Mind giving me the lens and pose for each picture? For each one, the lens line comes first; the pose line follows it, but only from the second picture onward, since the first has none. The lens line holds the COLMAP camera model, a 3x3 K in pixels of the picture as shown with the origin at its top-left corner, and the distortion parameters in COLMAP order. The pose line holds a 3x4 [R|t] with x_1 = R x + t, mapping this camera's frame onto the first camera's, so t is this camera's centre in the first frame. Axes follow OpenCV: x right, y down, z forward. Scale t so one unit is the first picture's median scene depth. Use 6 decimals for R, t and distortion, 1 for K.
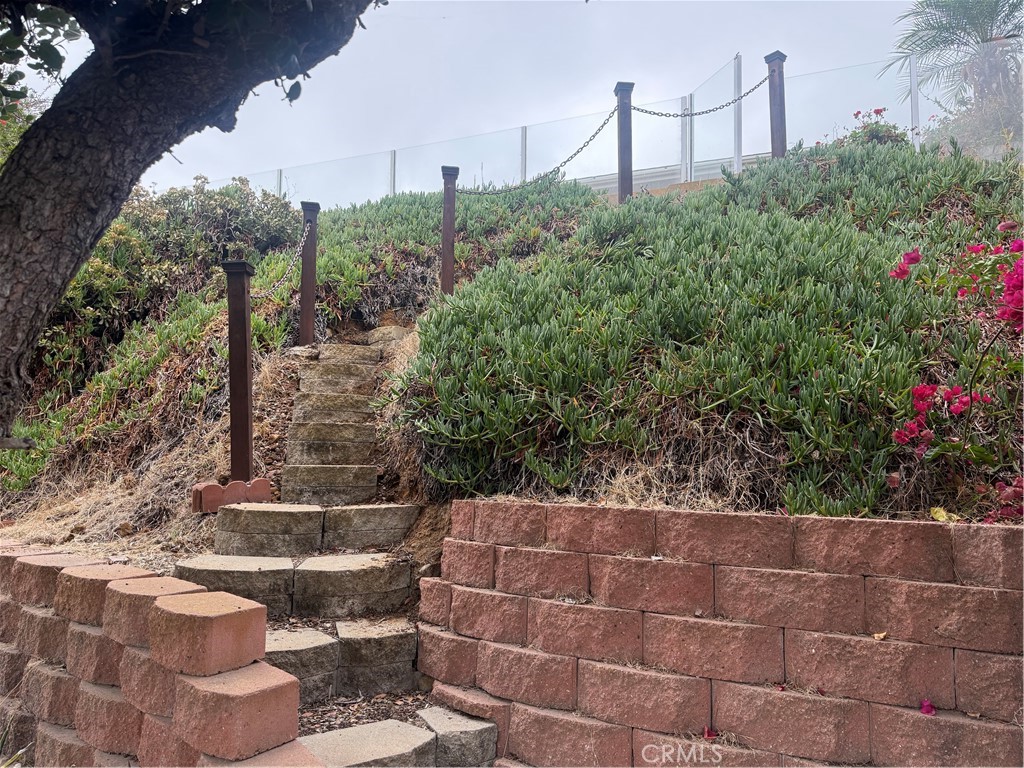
lens RADIAL K [[759.7, 0, 512.0], [0, 759.7, 384.0], [0, 0, 1]] dist [0.147895, -0.223030]
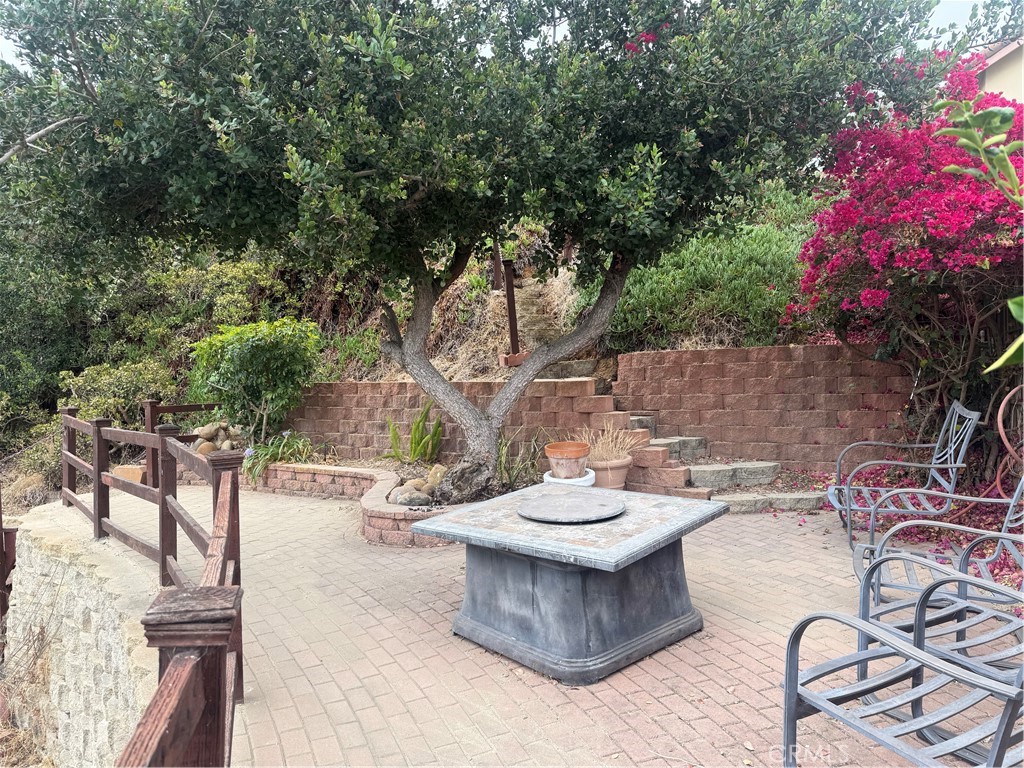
lens RADIAL K [[759.7, 0, 512.0], [0, 759.7, 384.0], [0, 0, 1]] dist [0.147895, -0.223030]
pose [[0.997809, -0.043219, 0.050091, -0.665334], [0.036803, 0.991773, 0.122605, -0.094463], [-0.054978, -0.120492, 0.991191, -1.826281]]
